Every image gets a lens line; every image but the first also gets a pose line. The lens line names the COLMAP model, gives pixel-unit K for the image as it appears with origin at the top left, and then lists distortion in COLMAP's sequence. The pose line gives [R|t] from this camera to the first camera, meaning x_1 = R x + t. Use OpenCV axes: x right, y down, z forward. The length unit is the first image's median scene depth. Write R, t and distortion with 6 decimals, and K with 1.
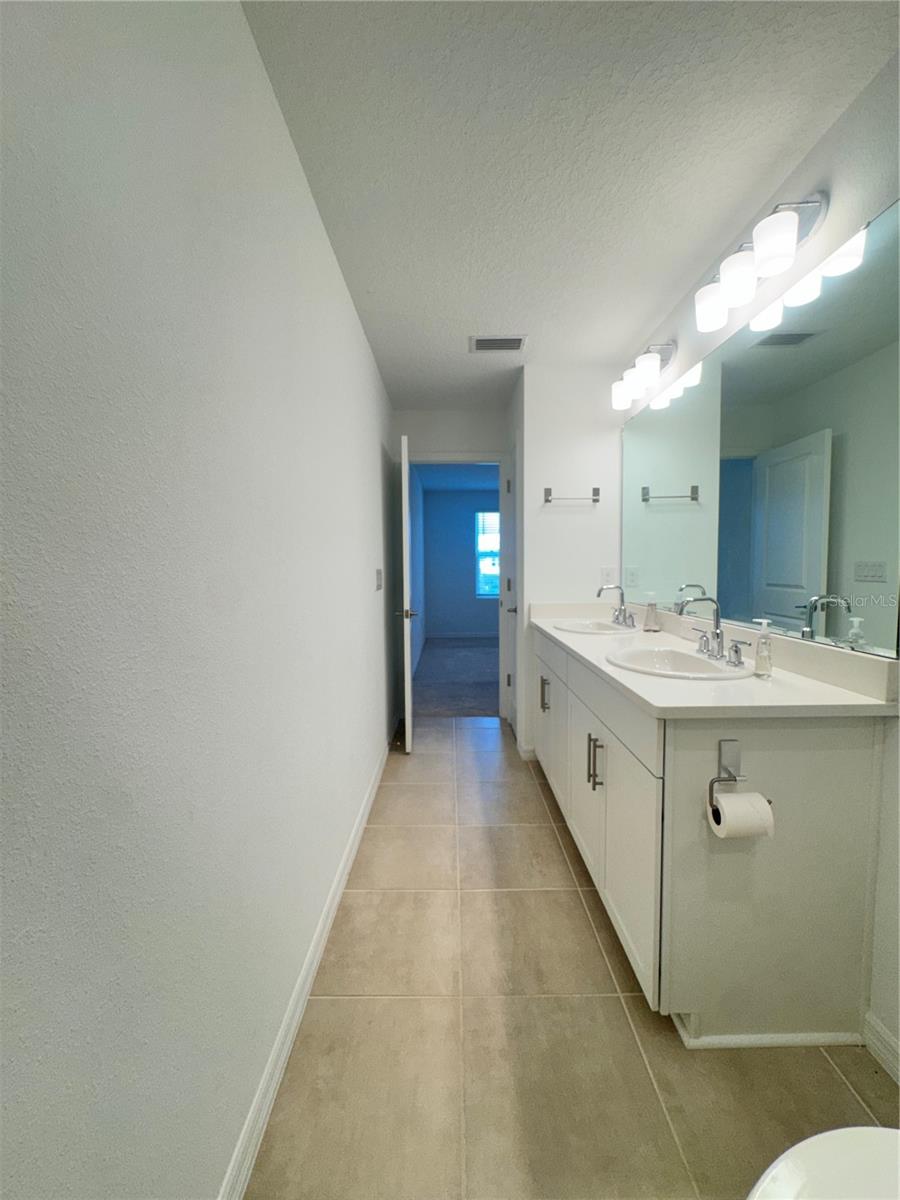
lens RADIAL K [[481.4, 0, 451.1], [0, 481.4, 599.7], [0, 0, 1]] dist [-0.000452, -0.001075]
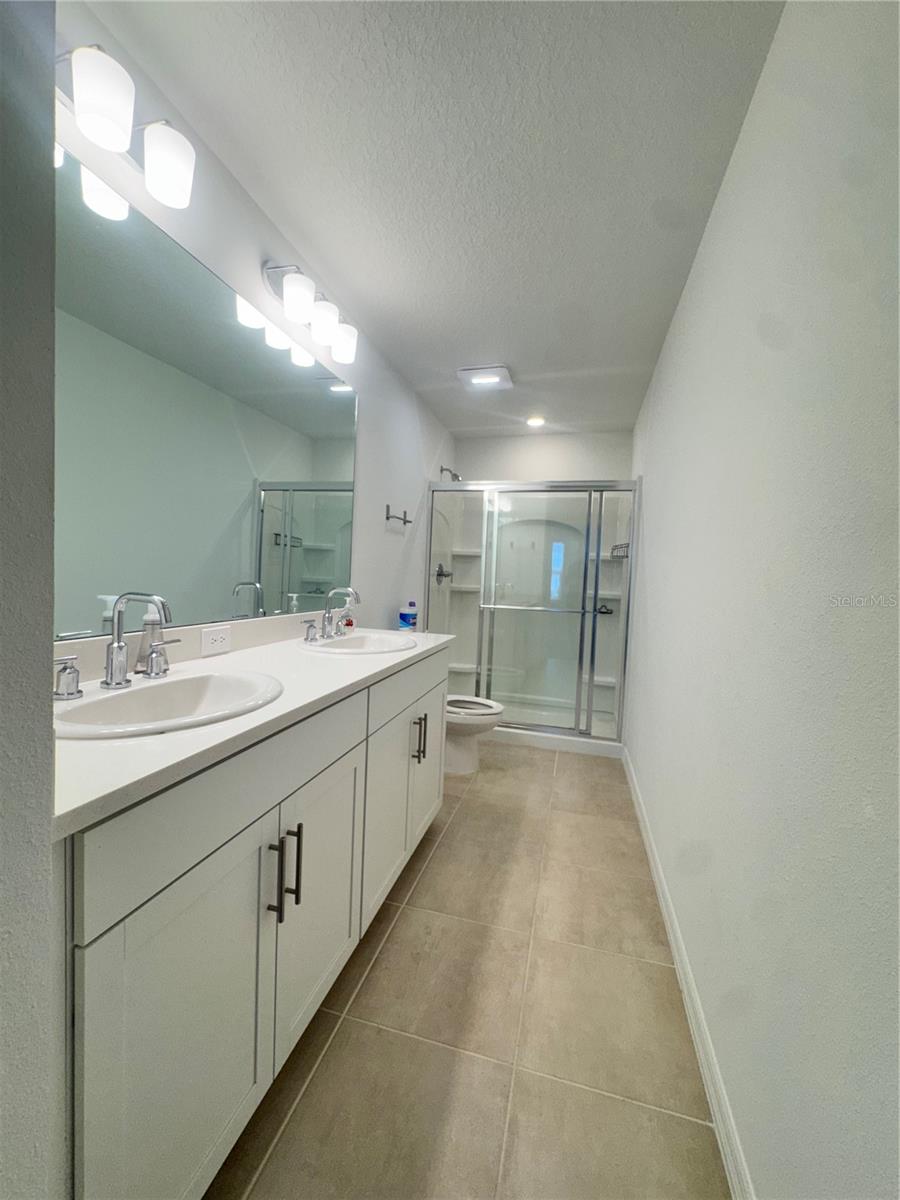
lens RADIAL K [[481.4, 0, 450.1], [0, 481.4, 597.5], [0, 0, 1]] dist [-0.000452, -0.001075]
pose [[-0.965181, -0.042326, 0.258134, -0.042145], [-0.013228, 0.993457, 0.113436, -0.110212], [-0.261247, 0.106072, -0.959426, 1.917302]]
